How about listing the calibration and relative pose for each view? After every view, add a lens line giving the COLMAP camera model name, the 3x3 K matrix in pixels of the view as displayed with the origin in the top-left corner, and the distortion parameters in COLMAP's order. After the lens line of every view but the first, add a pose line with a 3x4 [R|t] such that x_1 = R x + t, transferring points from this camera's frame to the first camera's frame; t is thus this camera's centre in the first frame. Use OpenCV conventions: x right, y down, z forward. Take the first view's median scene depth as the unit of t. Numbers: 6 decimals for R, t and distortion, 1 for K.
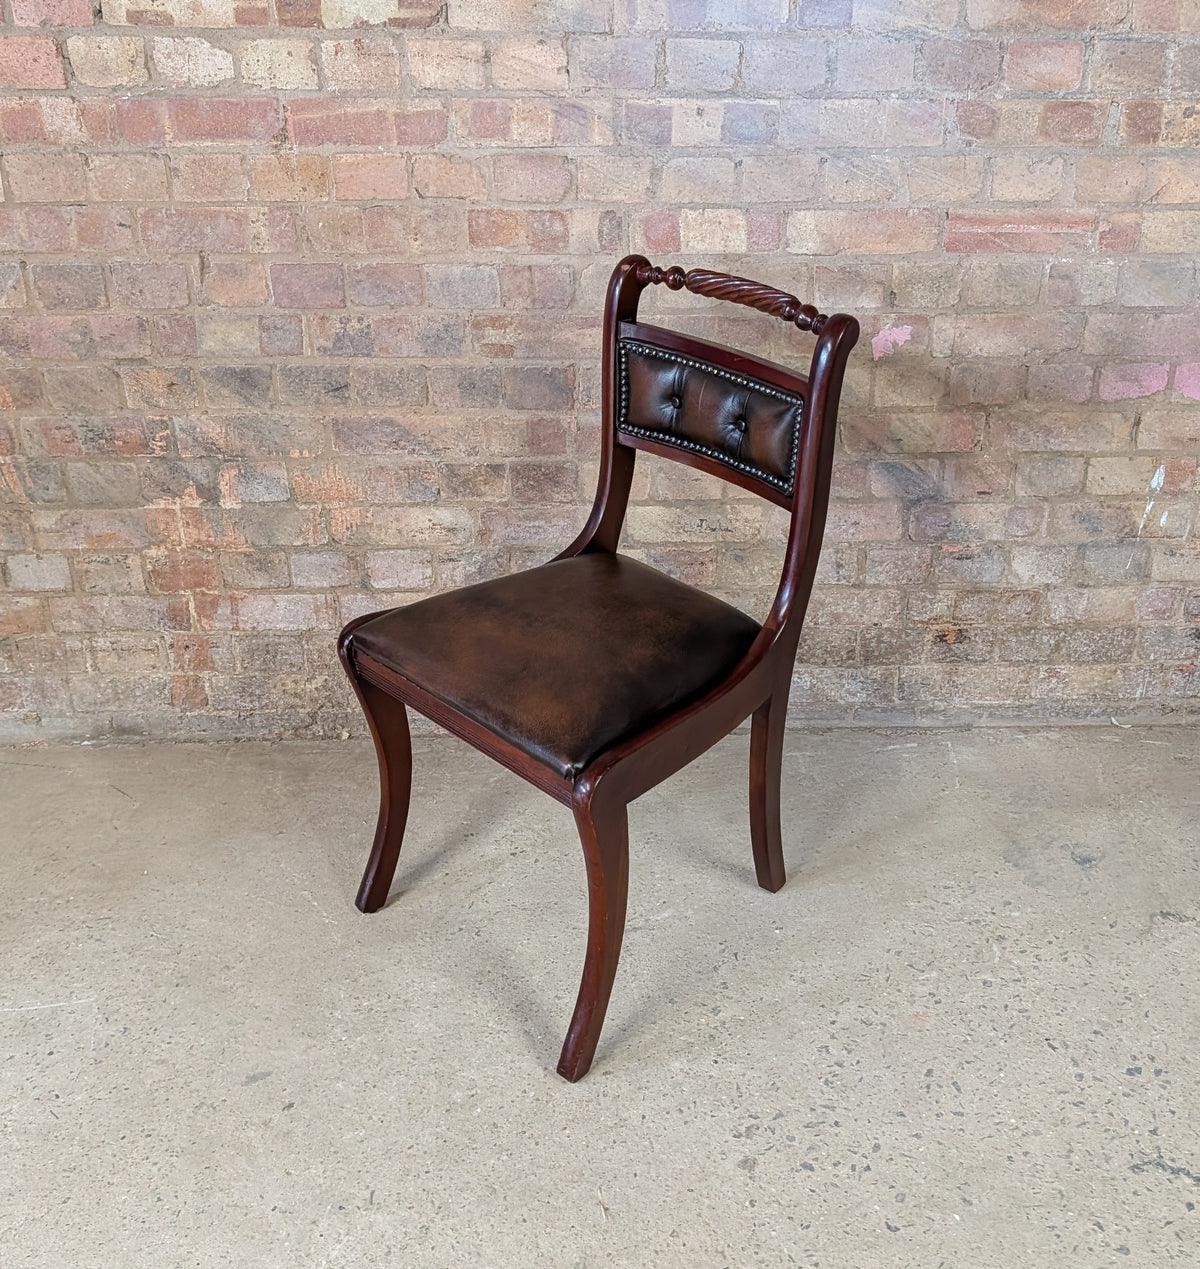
lens RADIAL K [[1485.4, 0, 669.1], [0, 1485.4, 582.4], [0, 0, 1]] dist [0.142049, -0.502869]
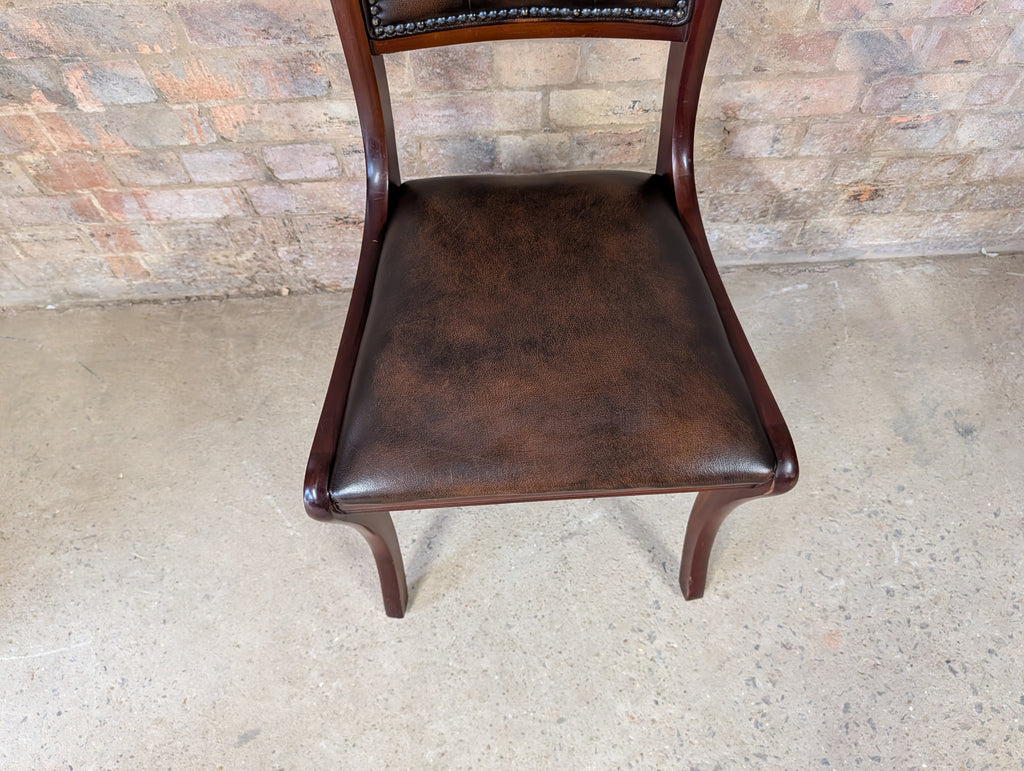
lens RADIAL K [[747.4, 0, 524.6], [0, 747.4, 388.5], [0, 0, 1]] dist [-0.004282, 0.000736]
pose [[0.999501, -0.030734, 0.007295, -0.053563], [0.021267, 0.825514, 0.563981, -0.158715], [-0.023356, -0.563545, 0.825755, 0.561862]]
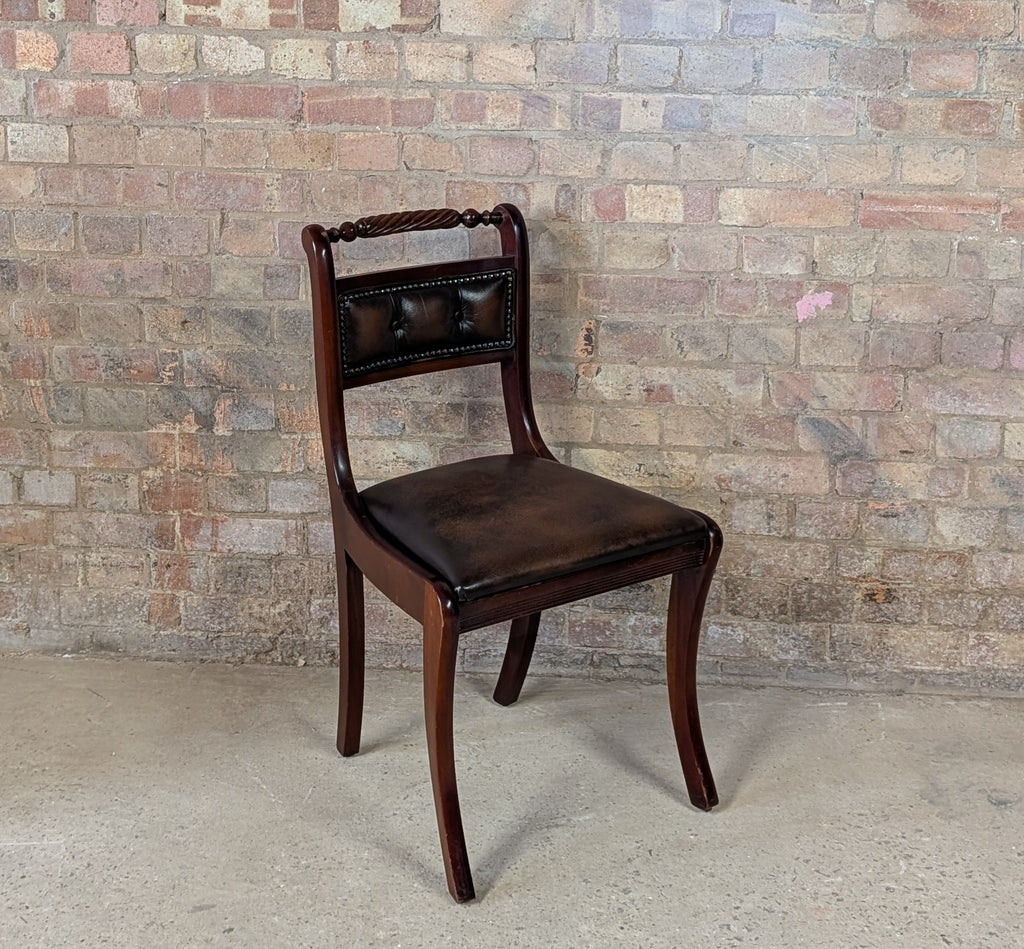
lens RADIAL K [[1661.5, 0, 486.8], [0, 1661.5, 312.2], [0, 0, 1]] dist [0.236910, -1.050259]
pose [[0.993048, 0.032472, -0.113138, 0.046850], [-0.059648, 0.967464, -0.245876, 0.163154], [0.101473, 0.250915, 0.962676, -0.224351]]
